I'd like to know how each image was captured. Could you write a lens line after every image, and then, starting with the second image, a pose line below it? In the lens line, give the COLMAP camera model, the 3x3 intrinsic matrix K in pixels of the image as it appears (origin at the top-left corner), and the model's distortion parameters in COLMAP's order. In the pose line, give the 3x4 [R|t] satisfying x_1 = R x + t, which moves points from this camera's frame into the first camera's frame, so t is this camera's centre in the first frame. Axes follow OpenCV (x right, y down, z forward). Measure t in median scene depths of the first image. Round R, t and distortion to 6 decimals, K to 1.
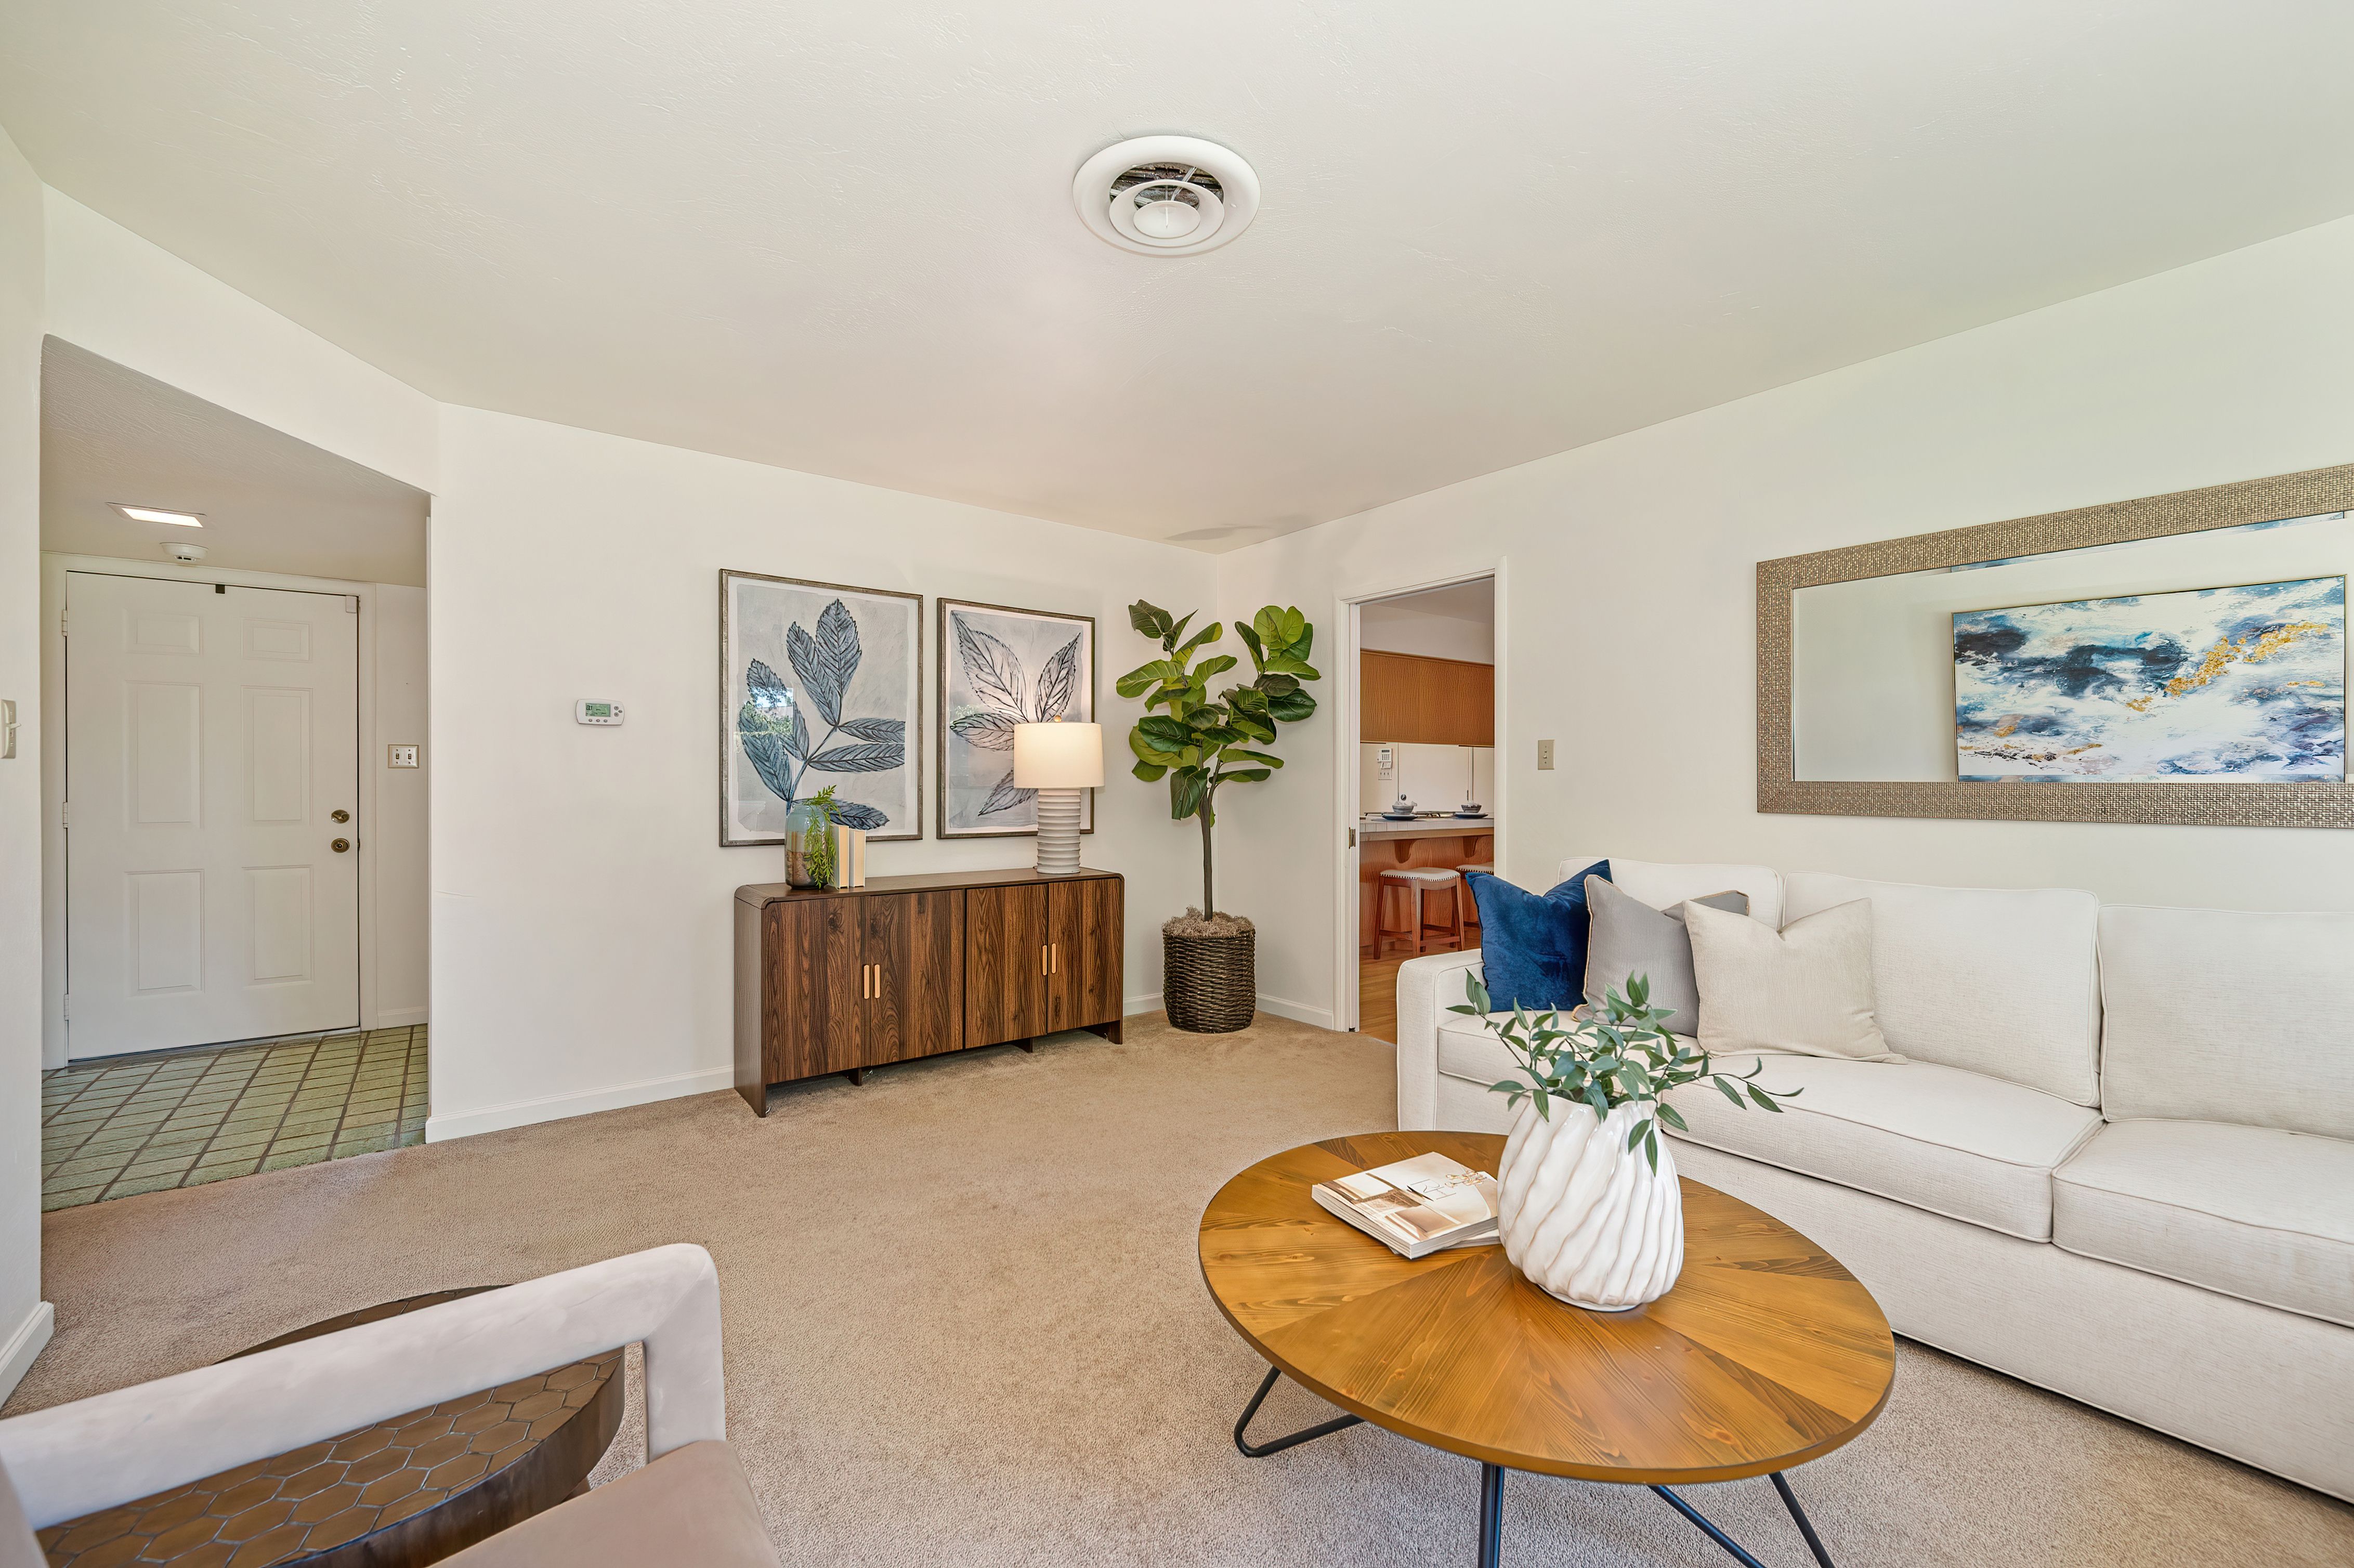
lens RADIAL K [[932.9, 0, 1187.8], [0, 932.9, 781.9], [0, 0, 1]] dist [-0.001031, 0.000189]
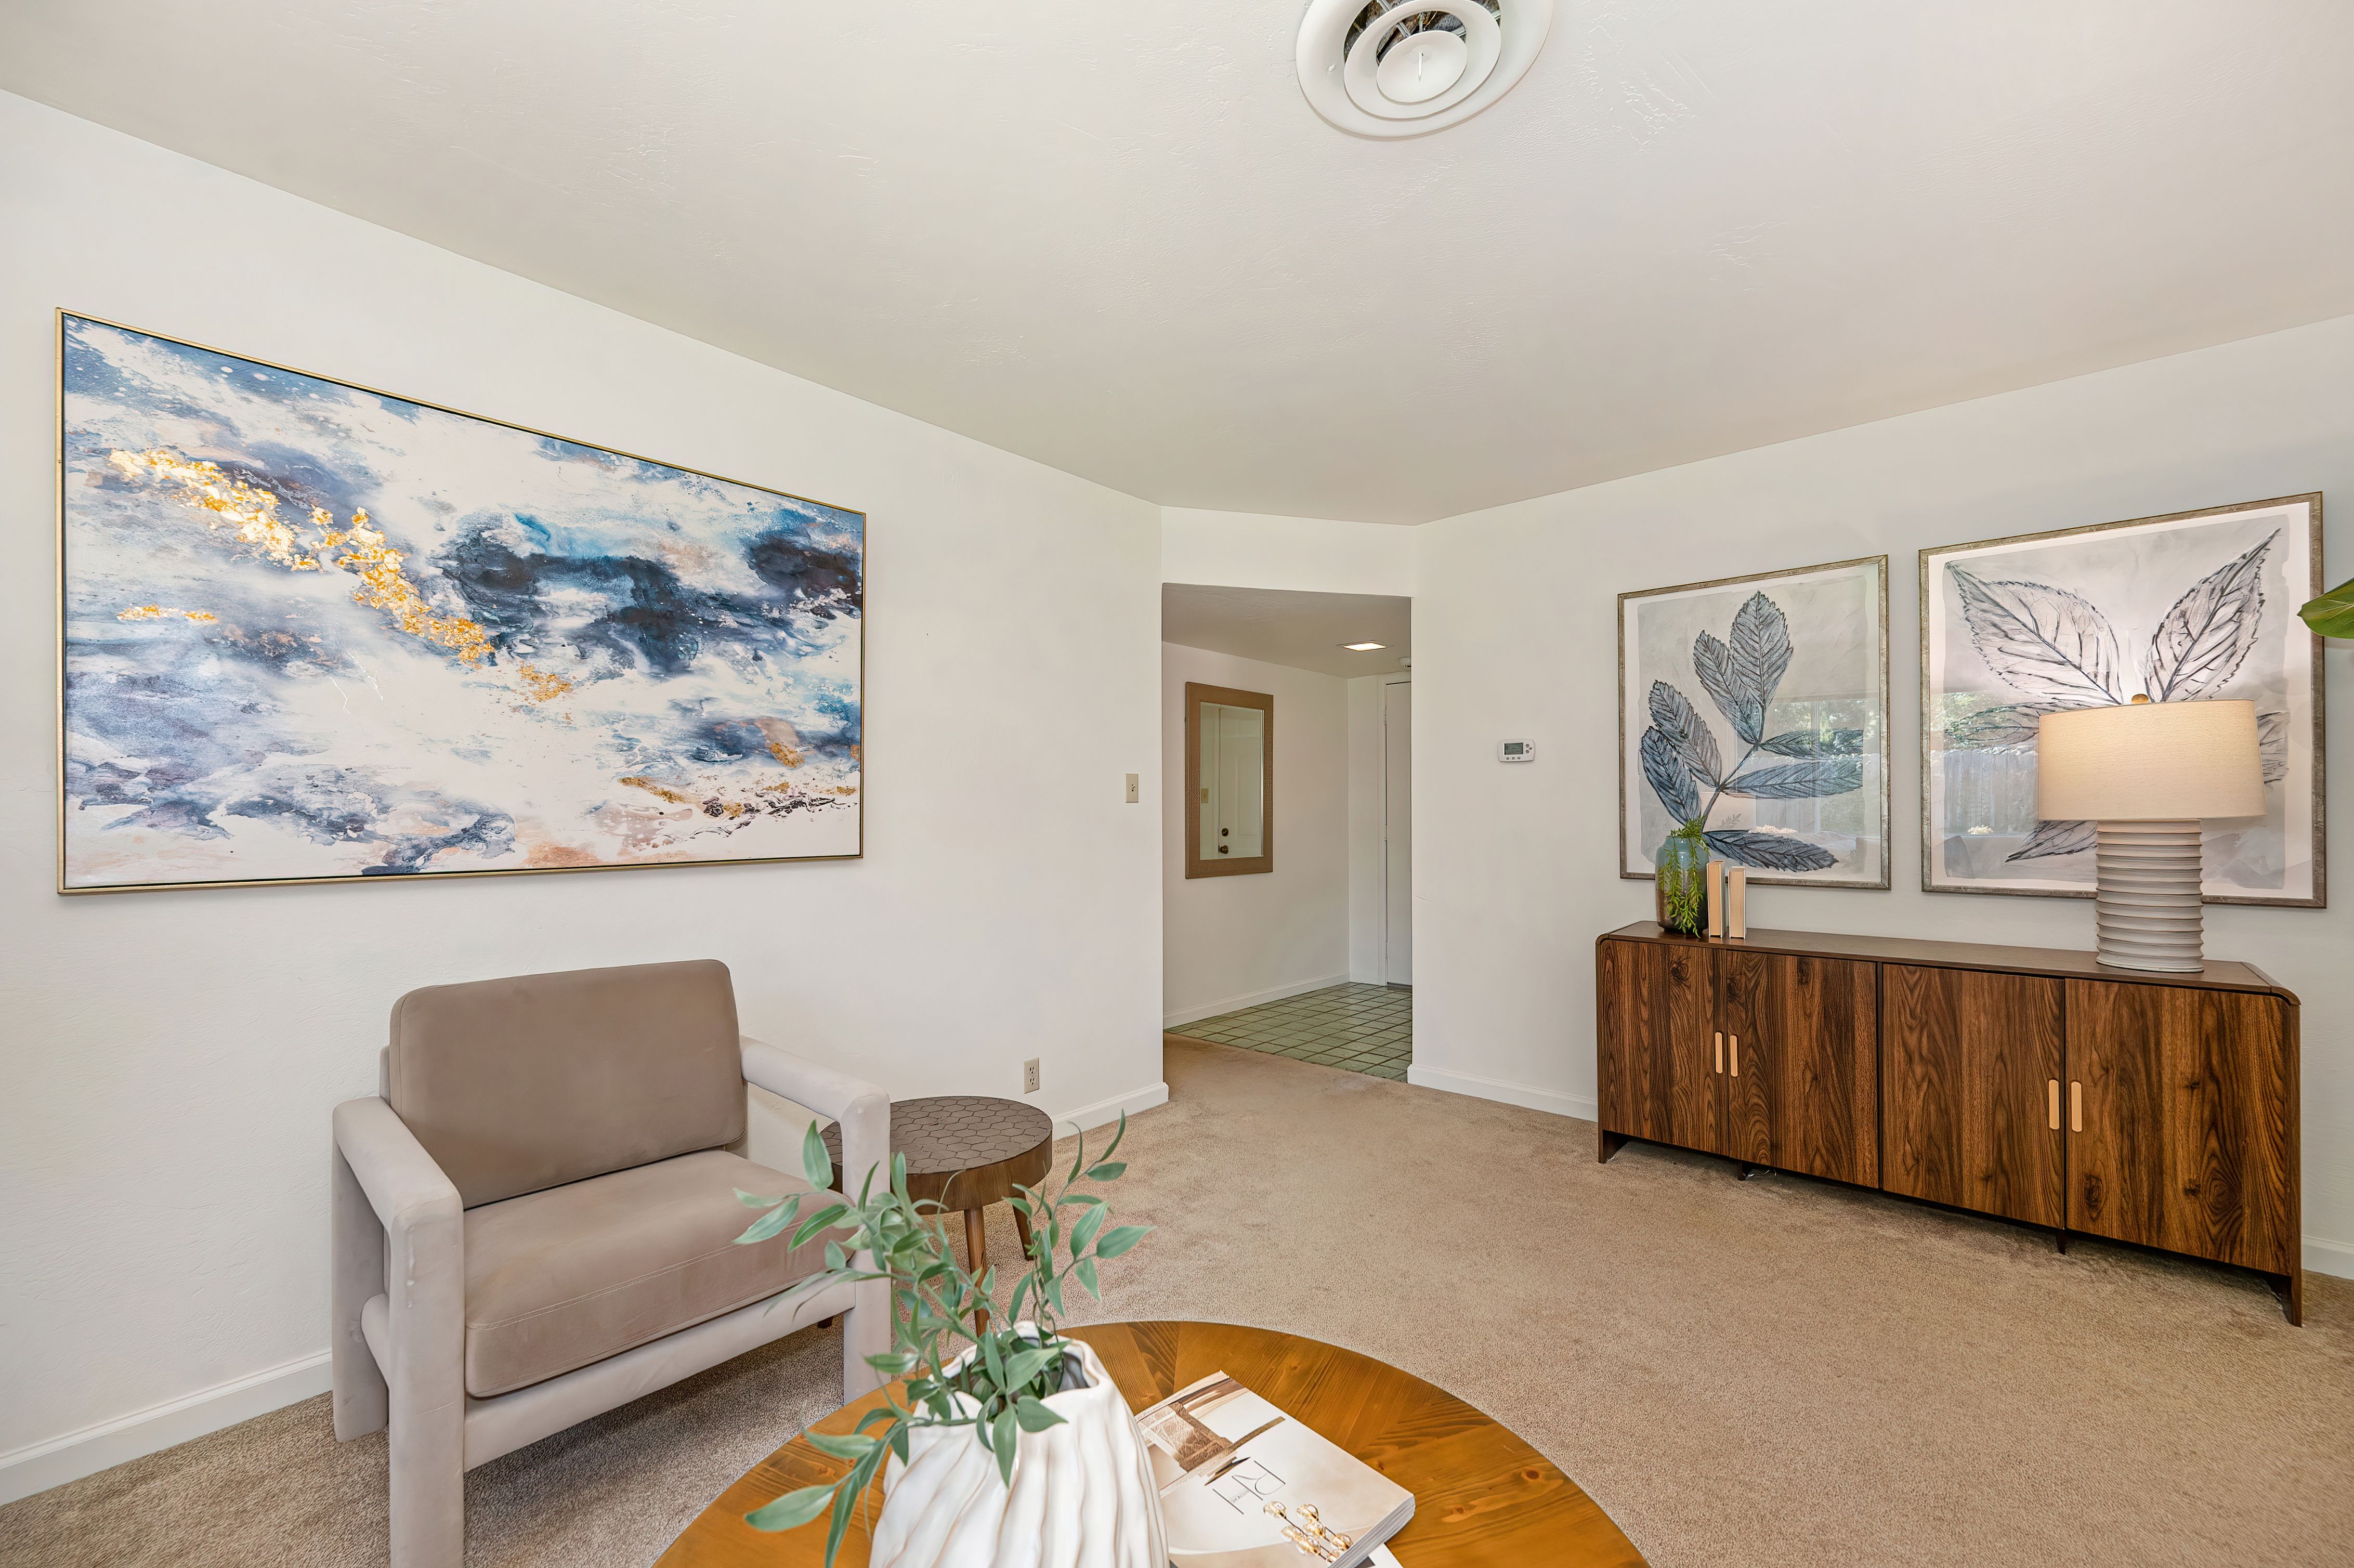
lens RADIAL K [[932.9, 0, 1185.3], [0, 932.9, 807.4], [0, 0, 1]] dist [-0.001031, 0.000189]
pose [[0.187281, -0.007170, -0.982280, 0.348560], [0.005592, 0.999965, -0.006233, -0.001205], [0.982291, -0.004325, 0.187314, 0.344778]]
